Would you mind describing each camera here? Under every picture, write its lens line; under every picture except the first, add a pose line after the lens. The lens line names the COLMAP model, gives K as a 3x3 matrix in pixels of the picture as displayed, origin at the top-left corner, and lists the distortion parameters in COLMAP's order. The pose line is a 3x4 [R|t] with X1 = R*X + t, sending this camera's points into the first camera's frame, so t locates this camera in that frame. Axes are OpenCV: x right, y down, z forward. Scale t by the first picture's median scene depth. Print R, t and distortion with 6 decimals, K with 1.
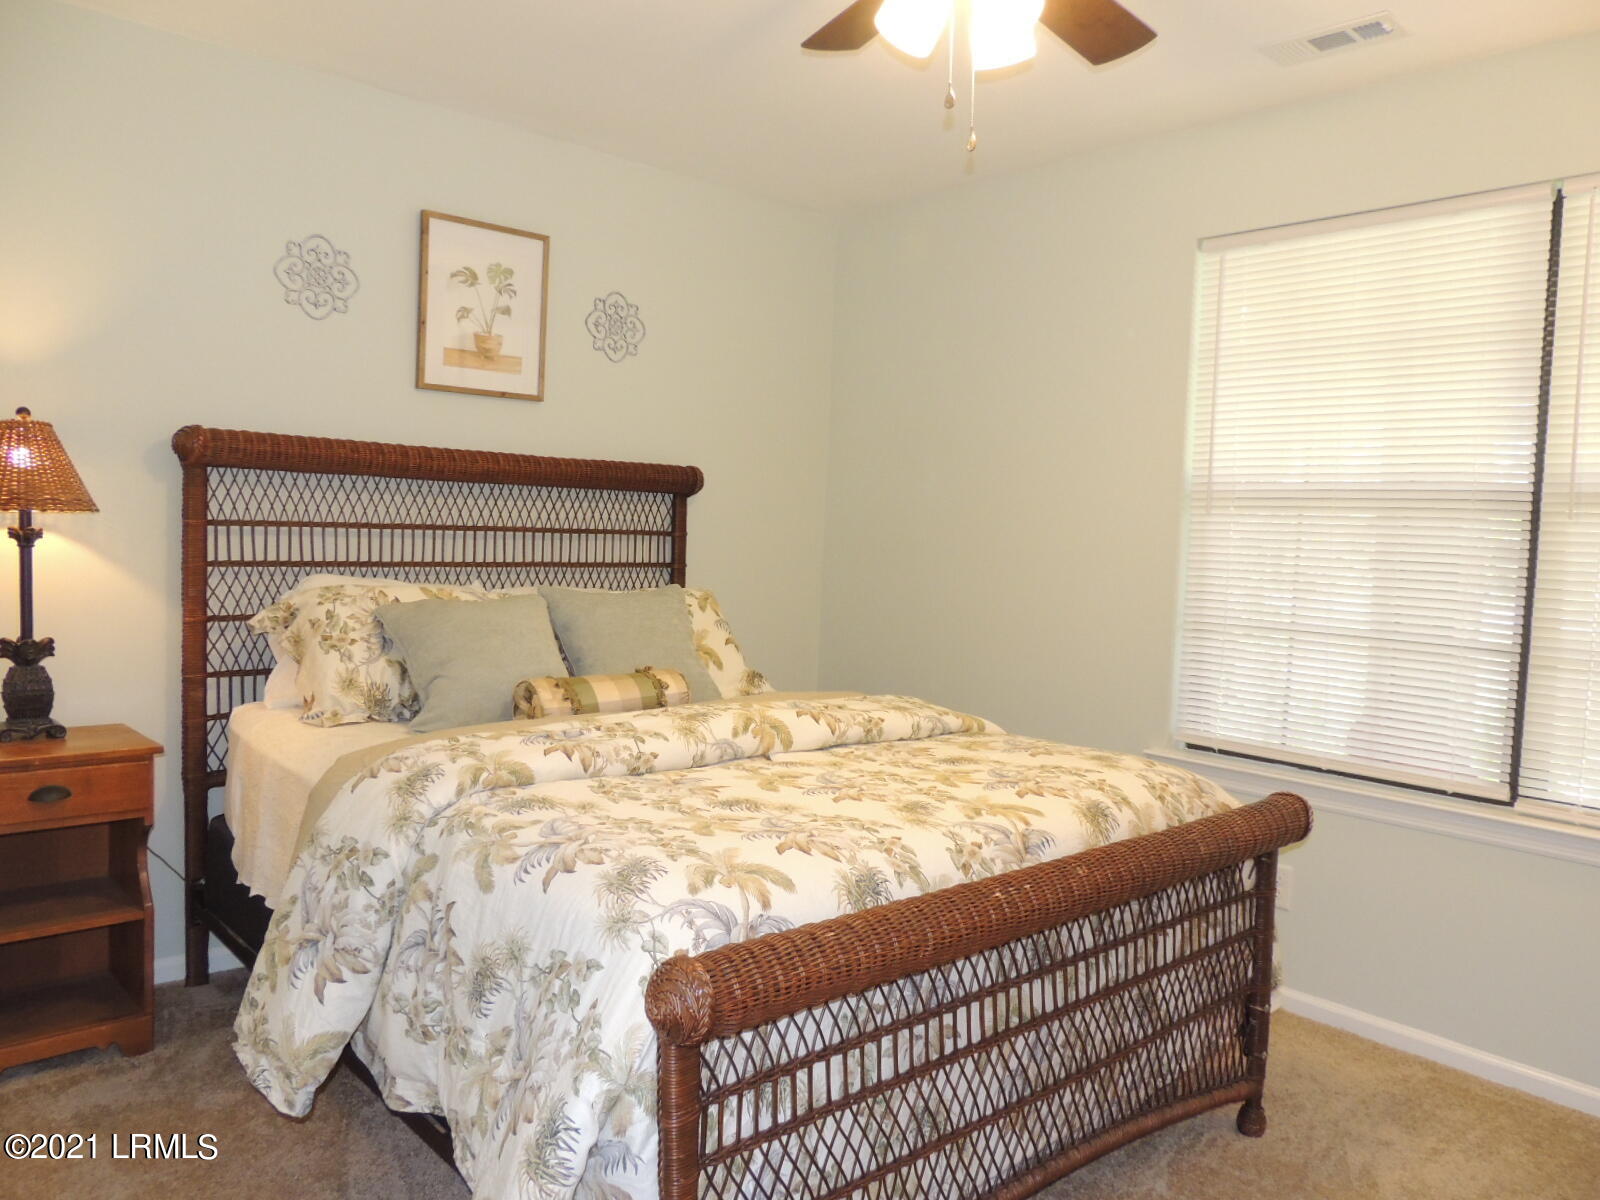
lens RADIAL K [[1149.0, 0, 797.5], [0, 1149.0, 600.4], [0, 0, 1]] dist [-0.020415, 0.003739]
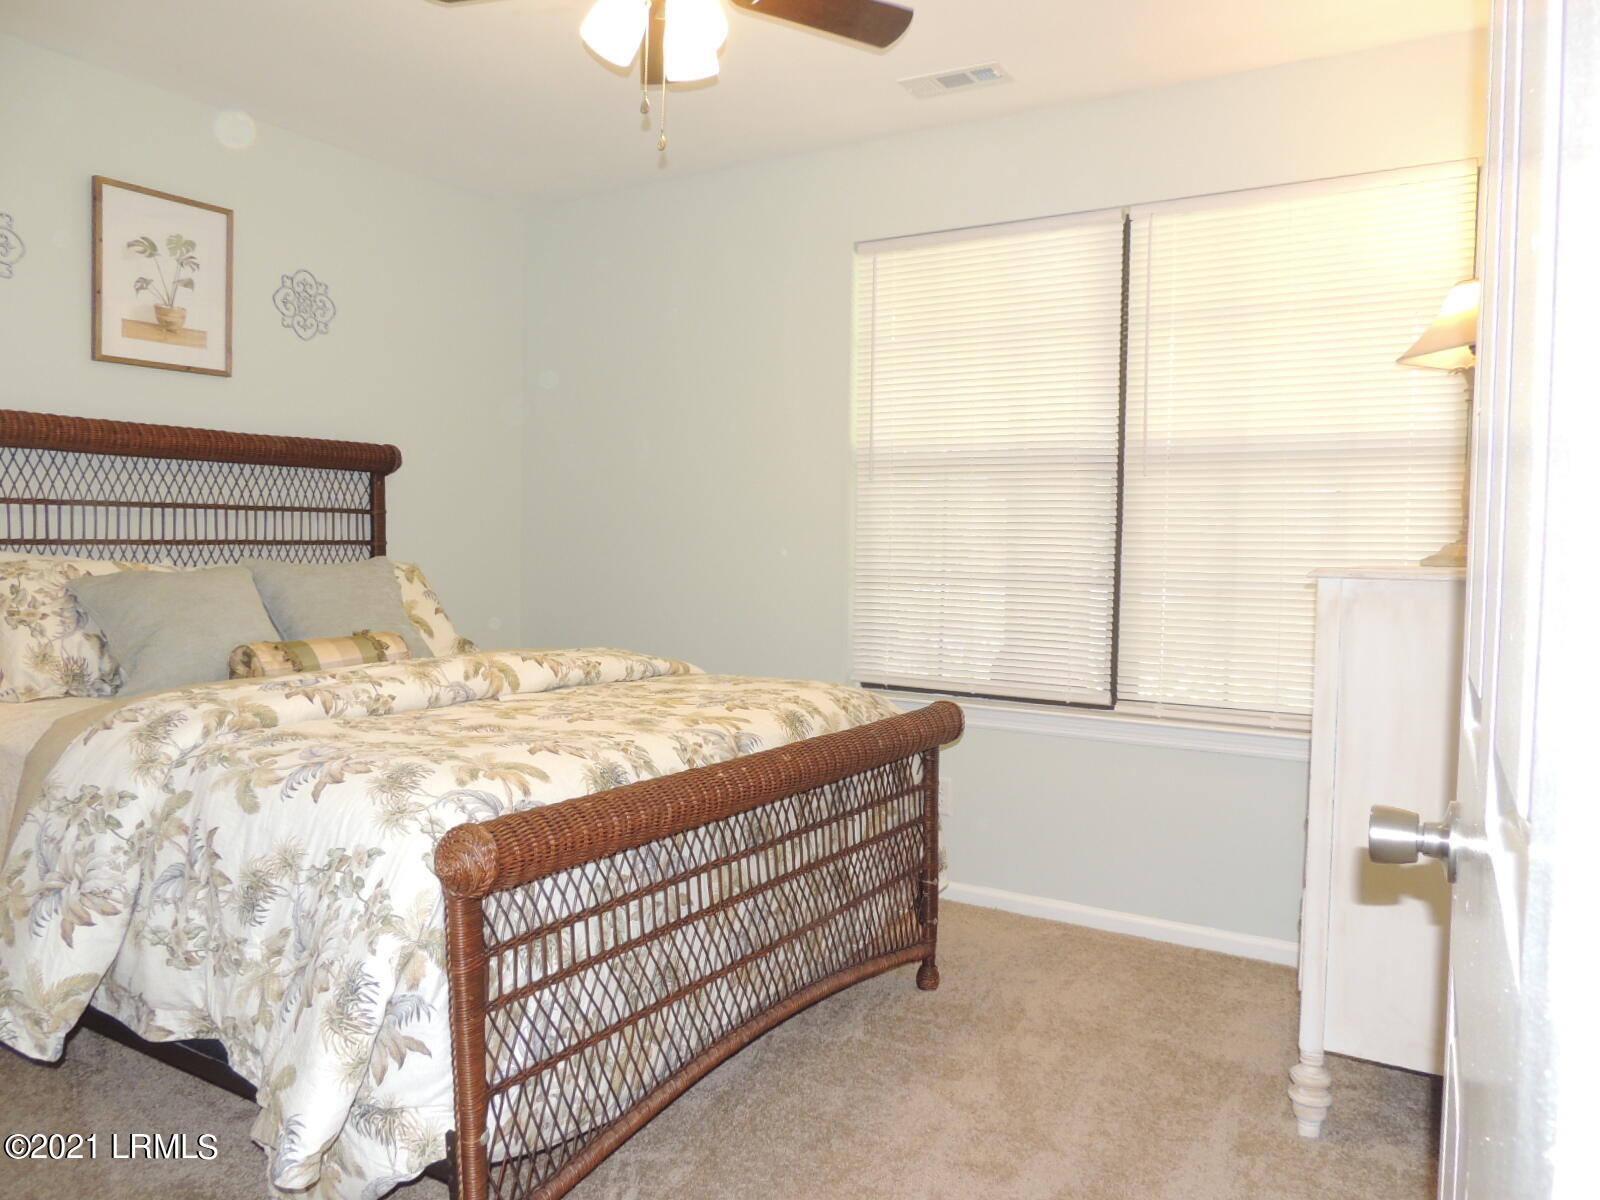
lens RADIAL K [[1149.0, 0, 803.9], [0, 1149.0, 598.5], [0, 0, 1]] dist [-0.020415, 0.003739]
pose [[0.958614, -0.038500, 0.282095, -0.055511], [0.039703, 0.999210, 0.001455, 0.057563], [-0.281928, 0.009805, 0.959385, -0.132596]]
